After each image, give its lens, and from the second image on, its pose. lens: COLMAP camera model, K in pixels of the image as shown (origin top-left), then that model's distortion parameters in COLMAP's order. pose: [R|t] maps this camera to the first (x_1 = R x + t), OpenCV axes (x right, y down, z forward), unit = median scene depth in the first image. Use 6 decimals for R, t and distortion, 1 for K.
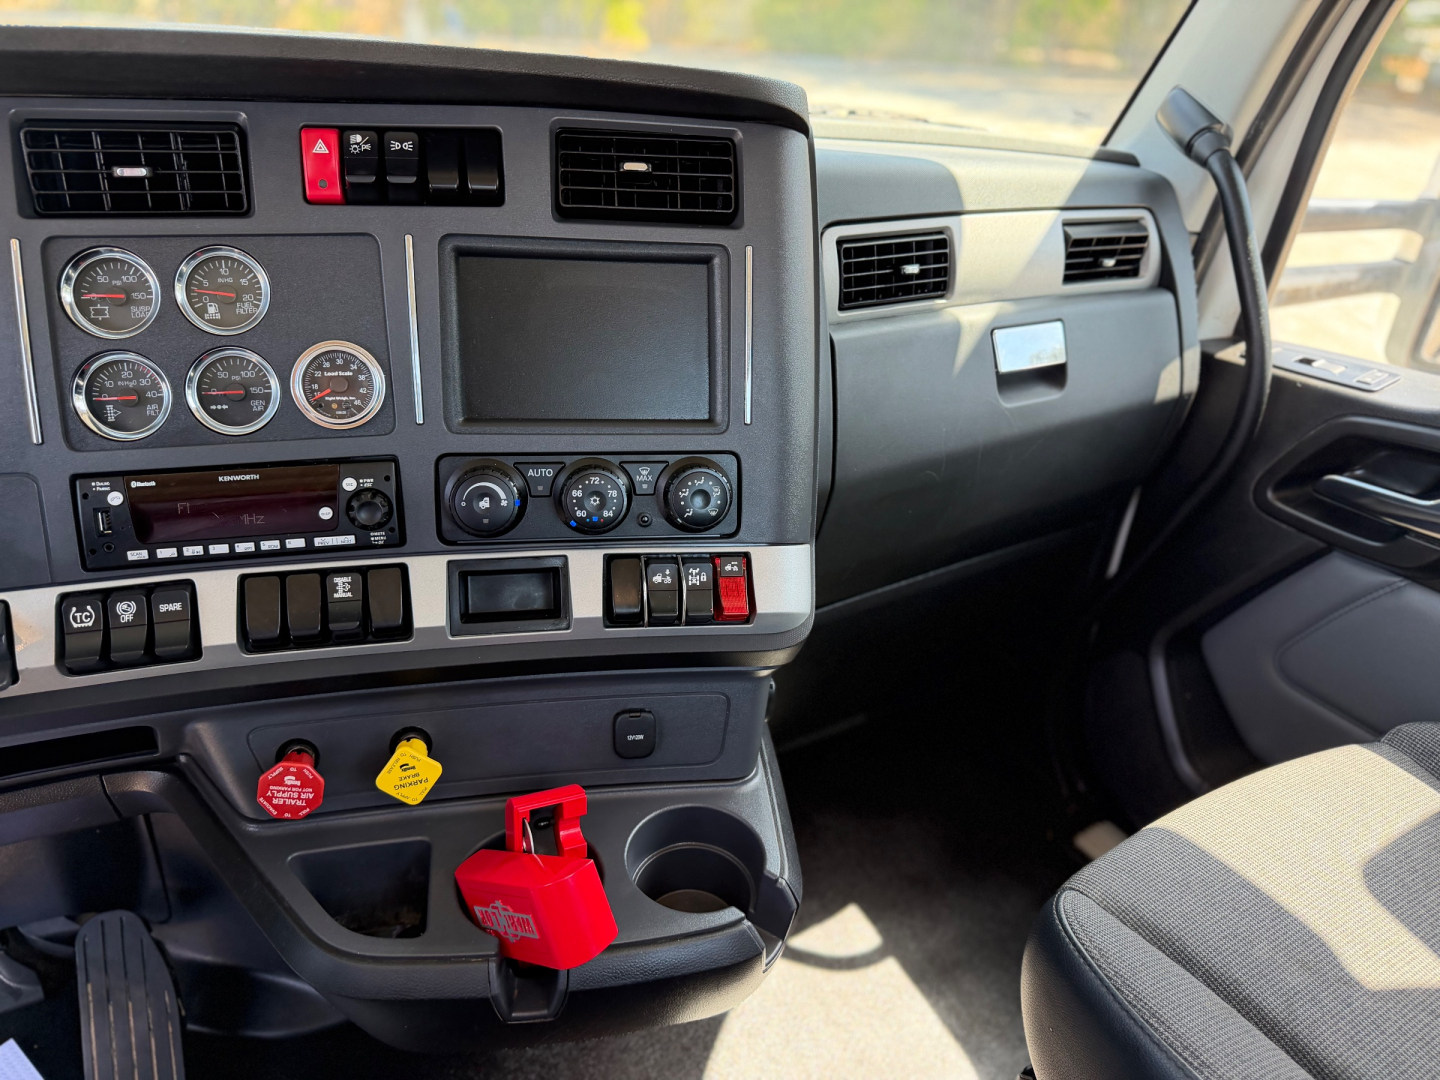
lens RADIAL K [[1052.0, 0, 737.5], [0, 1052.0, 546.1], [0, 0, 1]] dist [-0.006328, -0.010619]
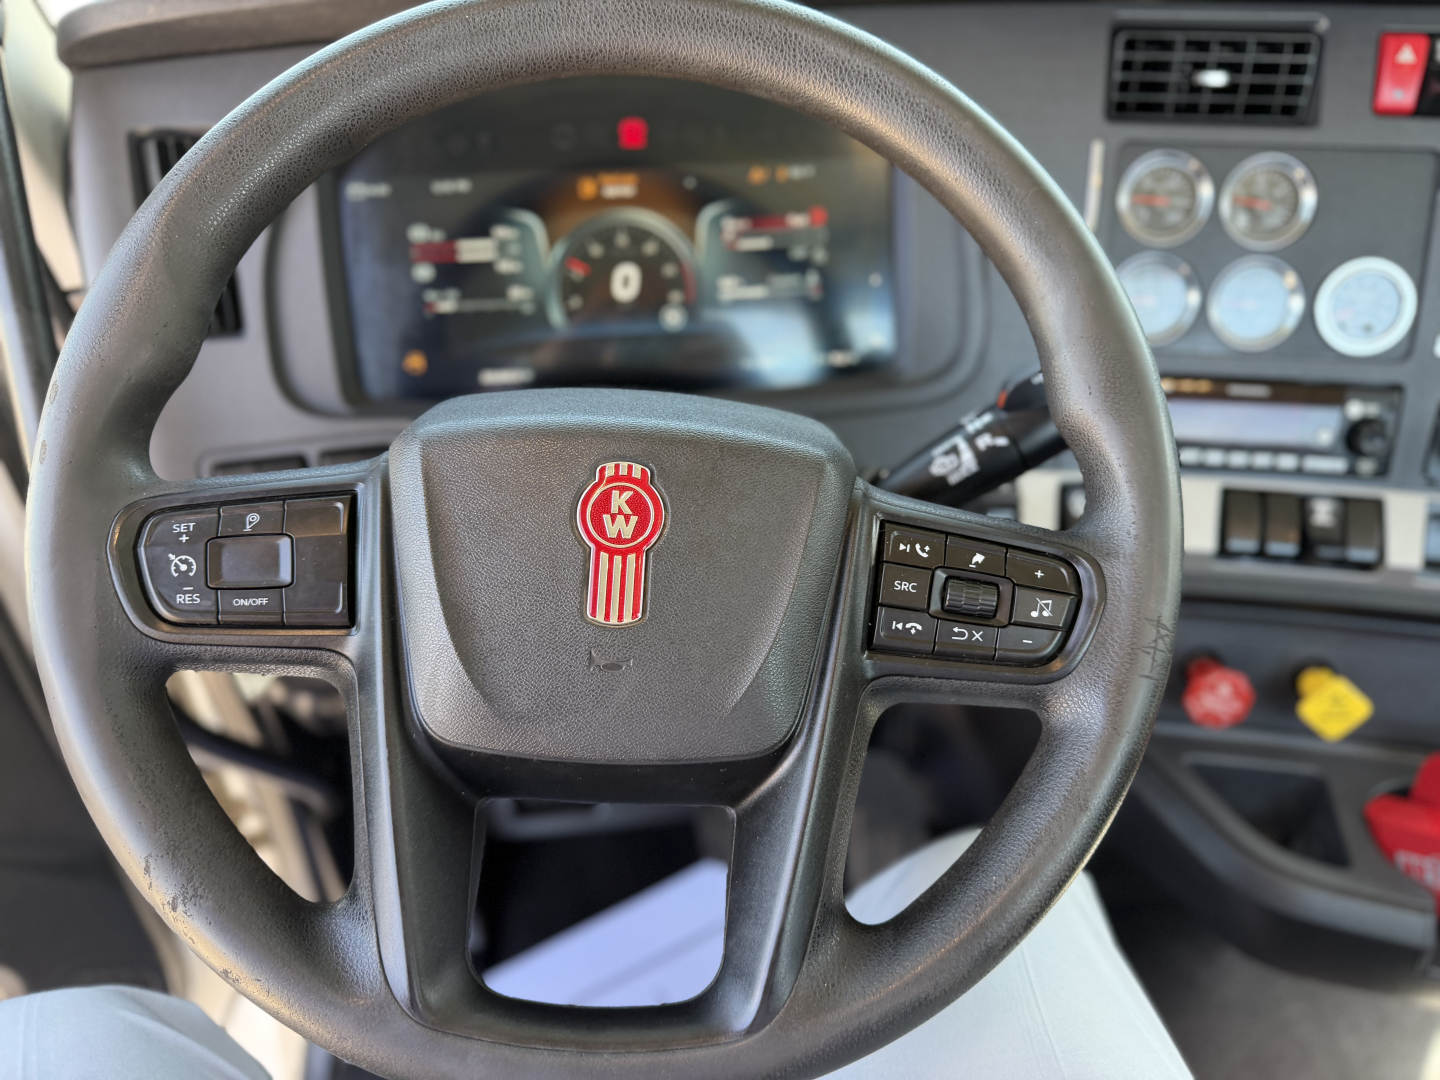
lens RADIAL K [[1052.0, 0, 737.5], [0, 1052.0, 546.1], [0, 0, 1]] dist [-0.006328, -0.010619]
pose [[0.915592, 0.169146, -0.364802, -0.519608], [-0.137929, 0.984292, 0.110203, 0.038256], [0.377712, -0.050585, 0.924540, -0.128321]]
